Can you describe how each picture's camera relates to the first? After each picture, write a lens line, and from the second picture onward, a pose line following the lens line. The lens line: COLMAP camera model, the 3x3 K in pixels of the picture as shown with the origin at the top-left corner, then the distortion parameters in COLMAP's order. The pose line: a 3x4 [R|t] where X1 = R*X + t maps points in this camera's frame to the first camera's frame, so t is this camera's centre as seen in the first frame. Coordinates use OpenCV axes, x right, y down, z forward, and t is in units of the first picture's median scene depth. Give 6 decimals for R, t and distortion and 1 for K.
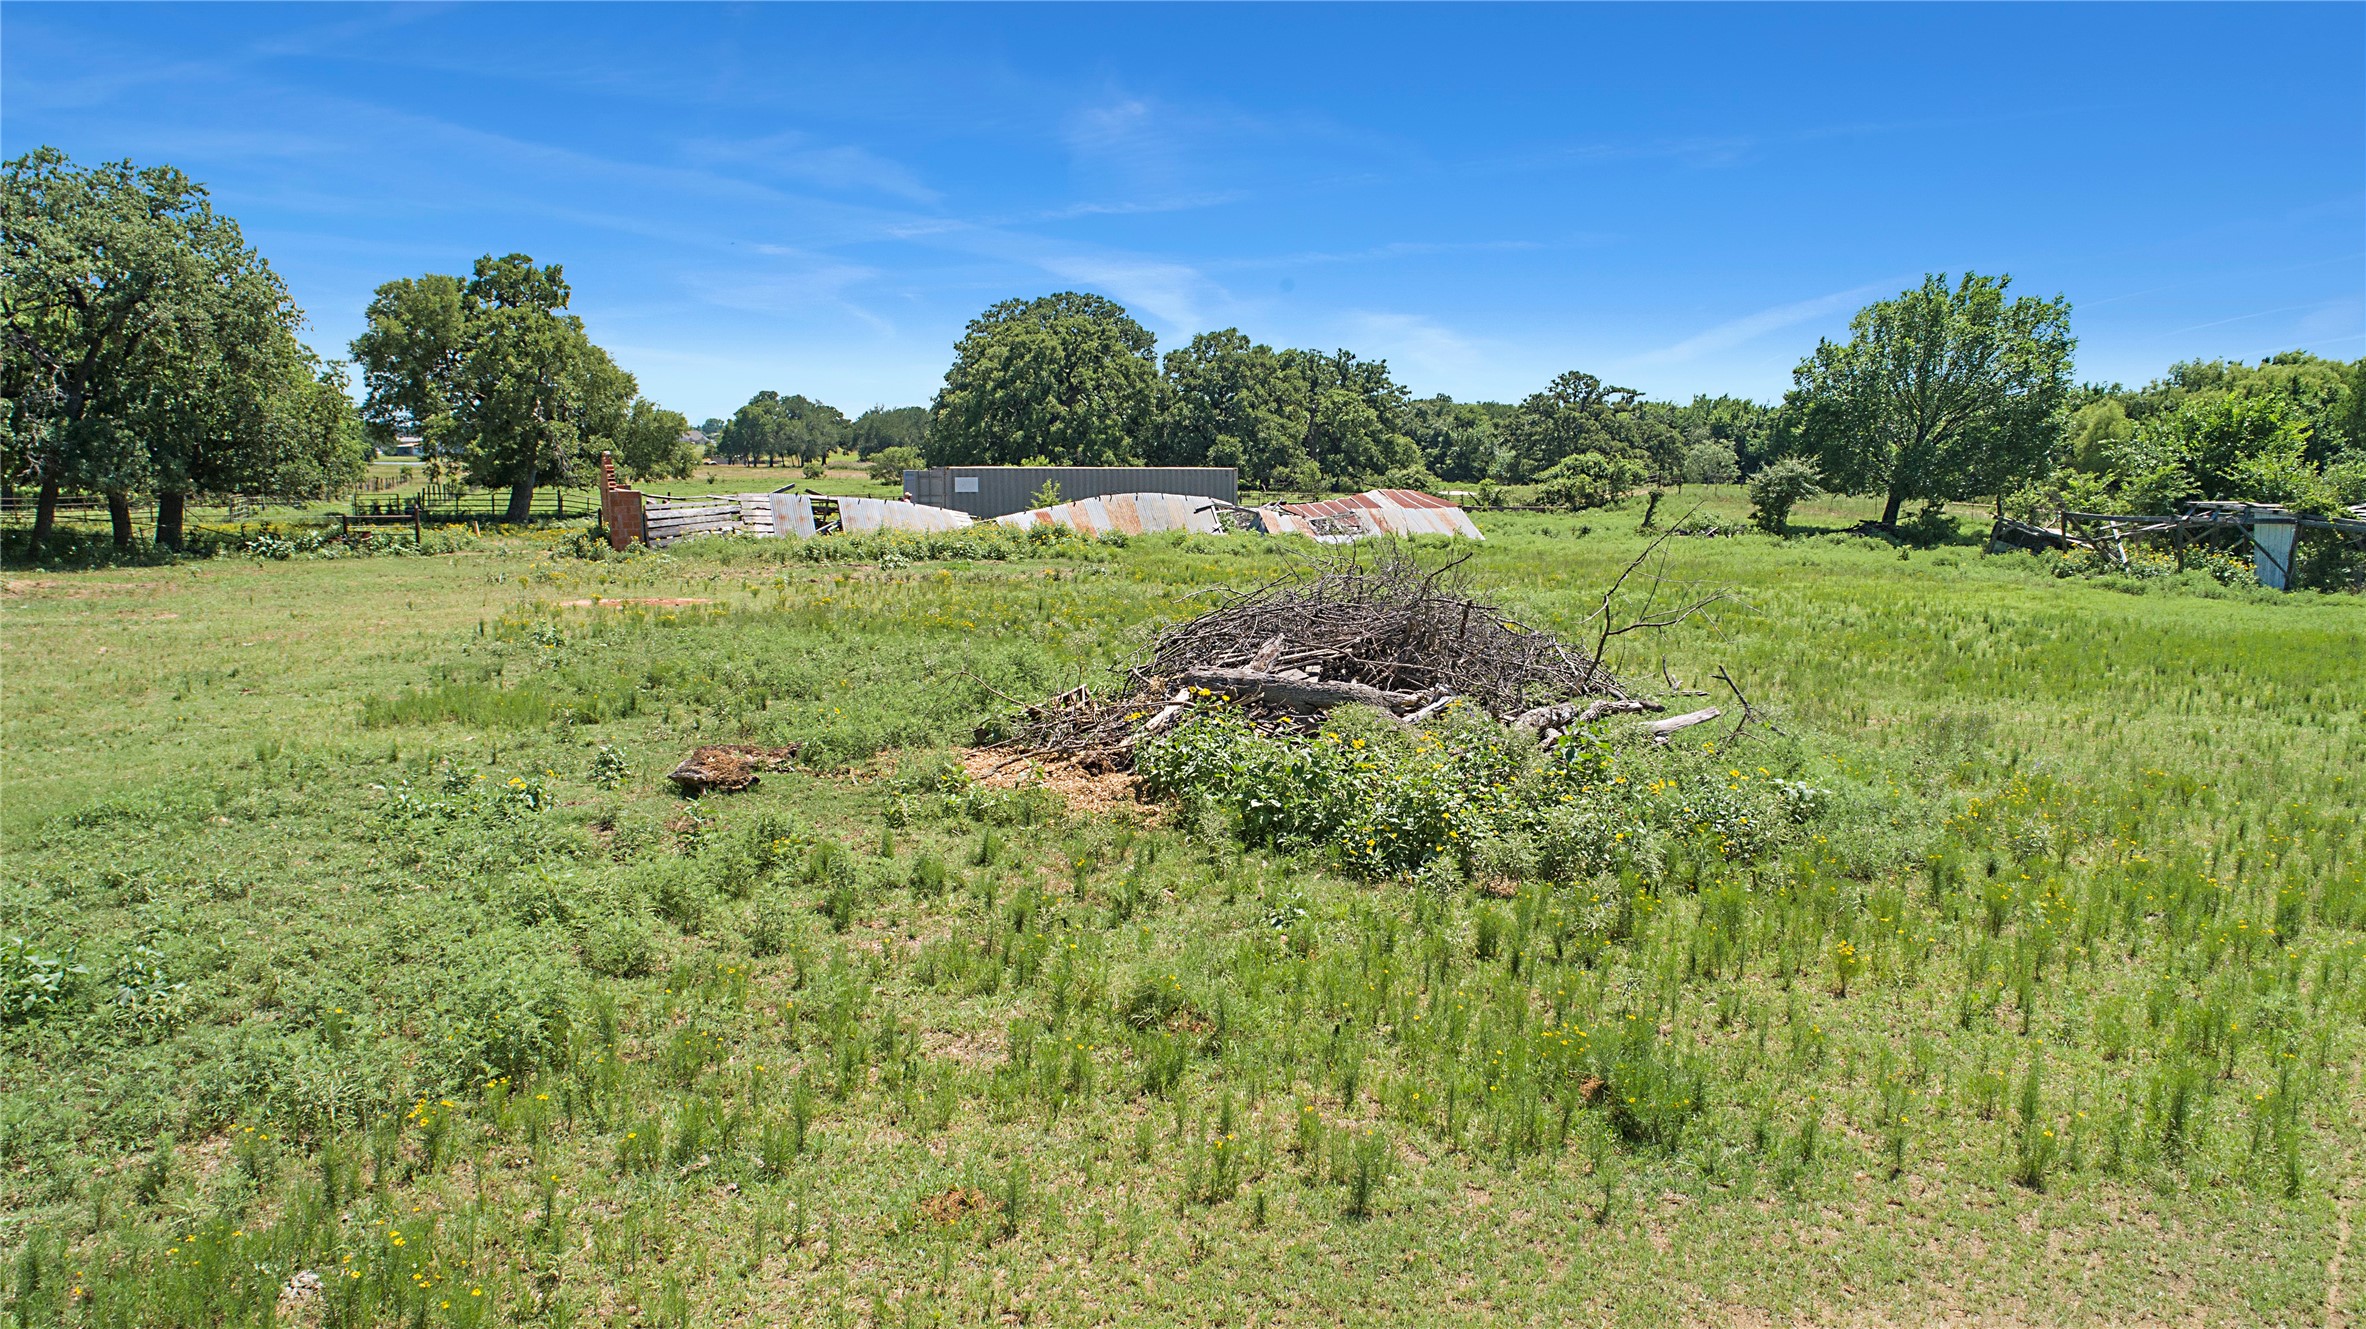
lens RADIAL K [[1579.2, 0, 1188.0], [0, 1579.2, 669.9], [0, 0, 1]] dist [-0.017940, 0.005241]
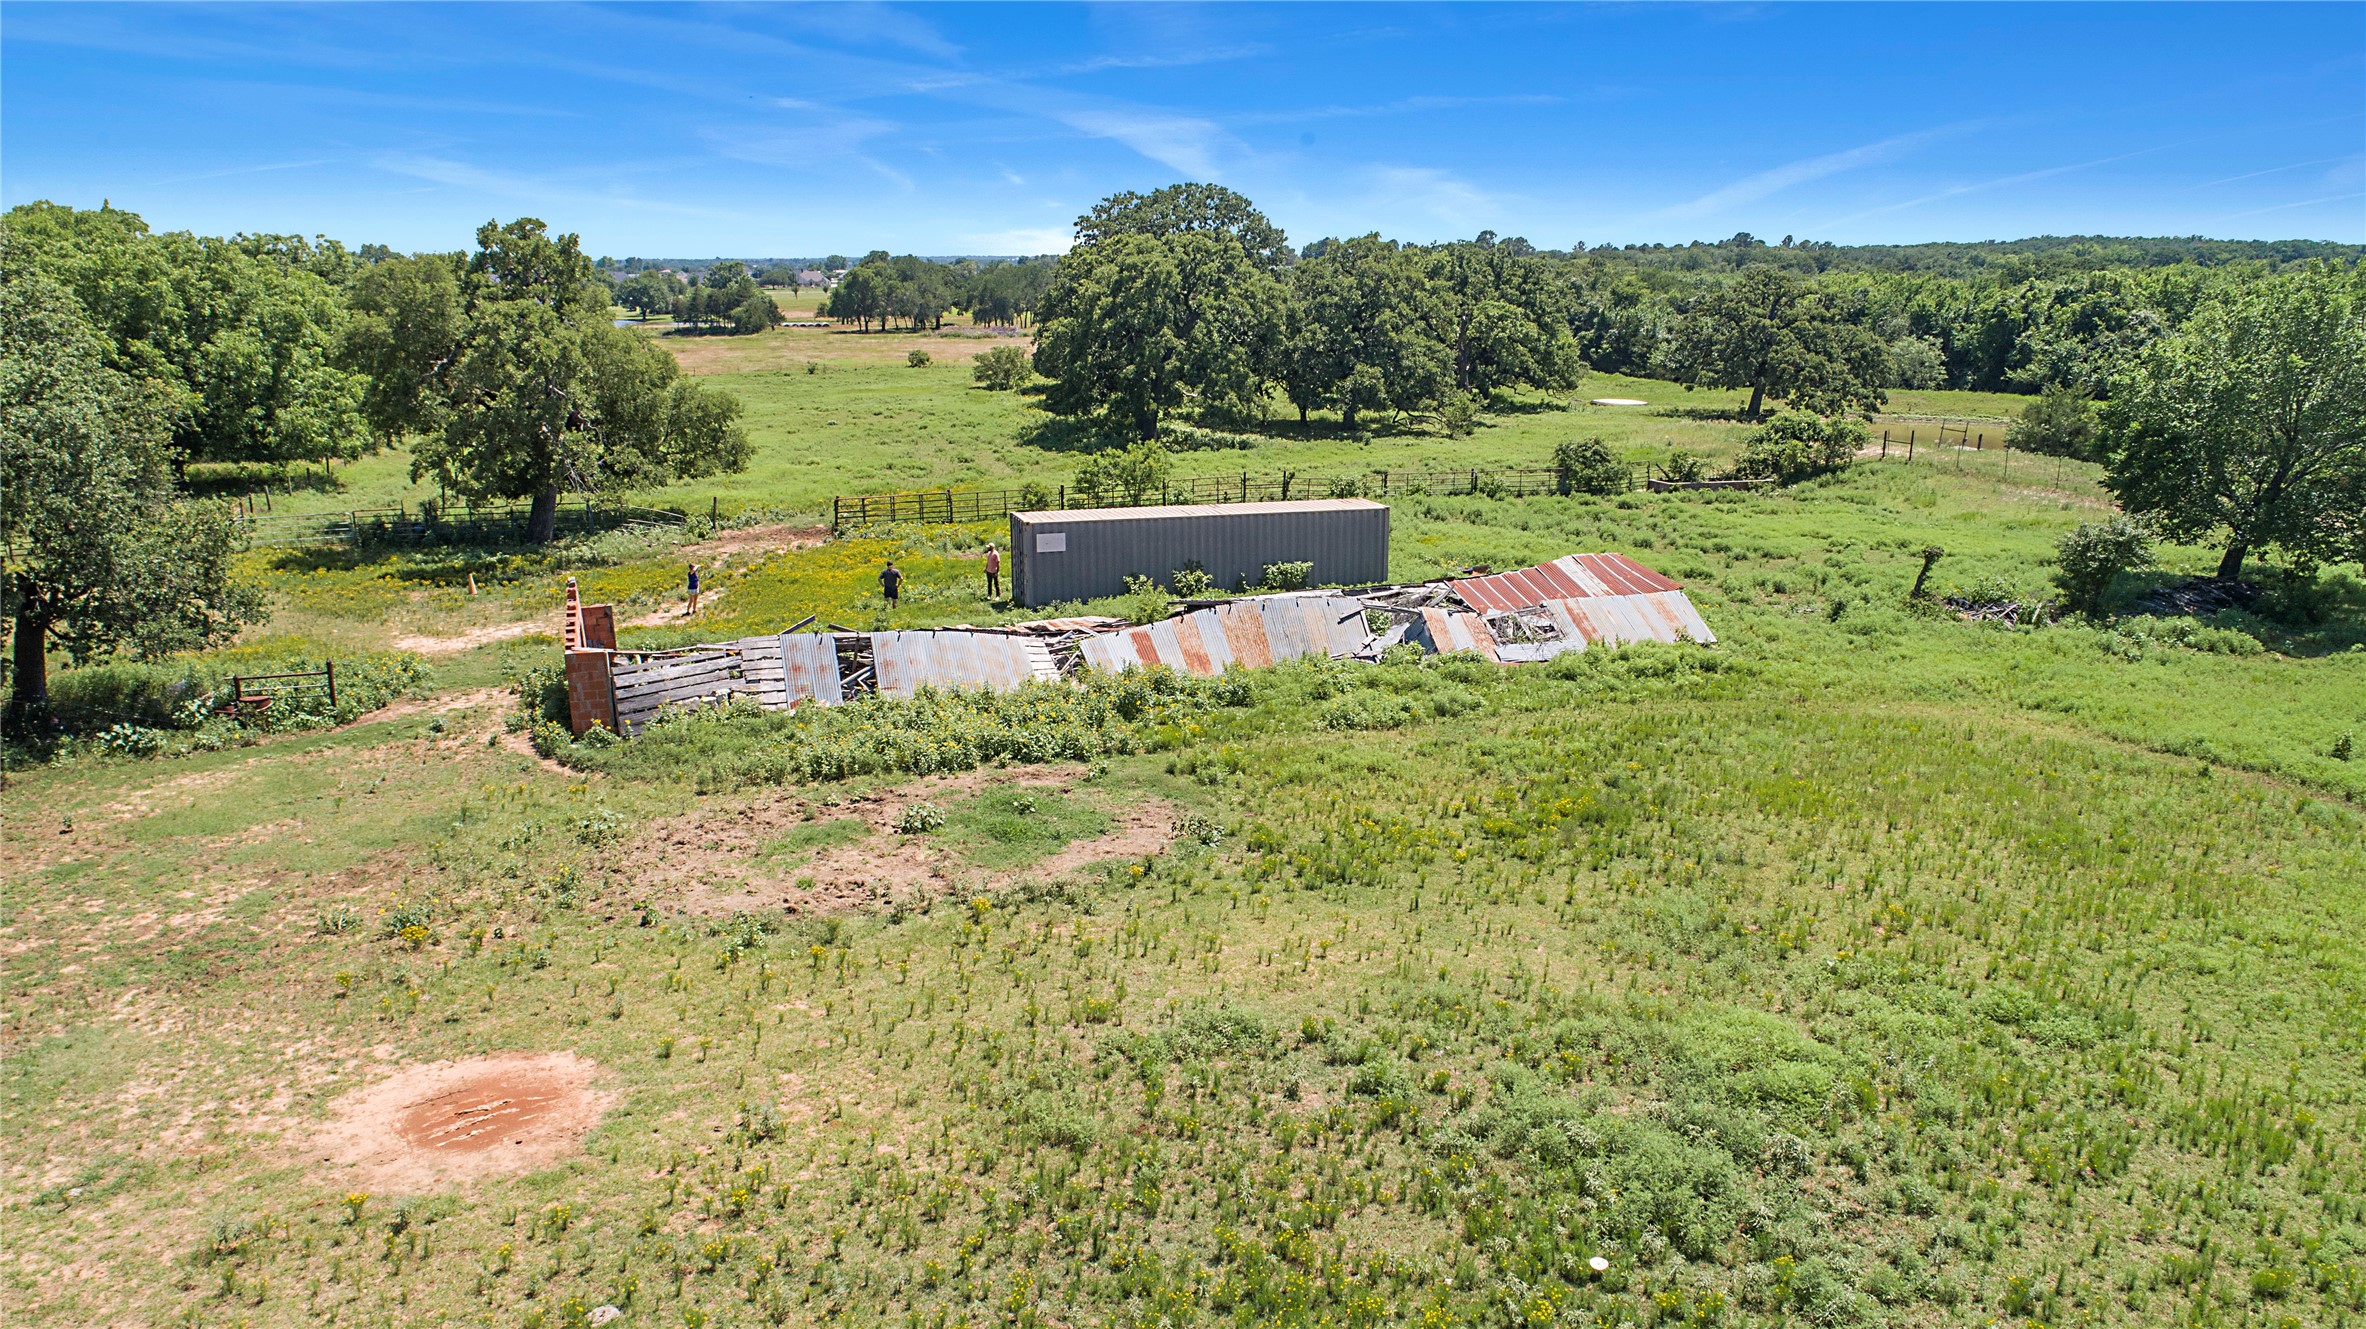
lens RADIAL K [[1579.2, 0, 1188.9], [0, 1579.2, 670.8], [0, 0, 1]] dist [-0.017940, 0.005241]
pose [[0.996985, 0.013115, -0.076479, -0.004541], [-0.004961, 0.994371, 0.105842, -0.075545], [0.077437, -0.105144, 0.991438, 0.111085]]
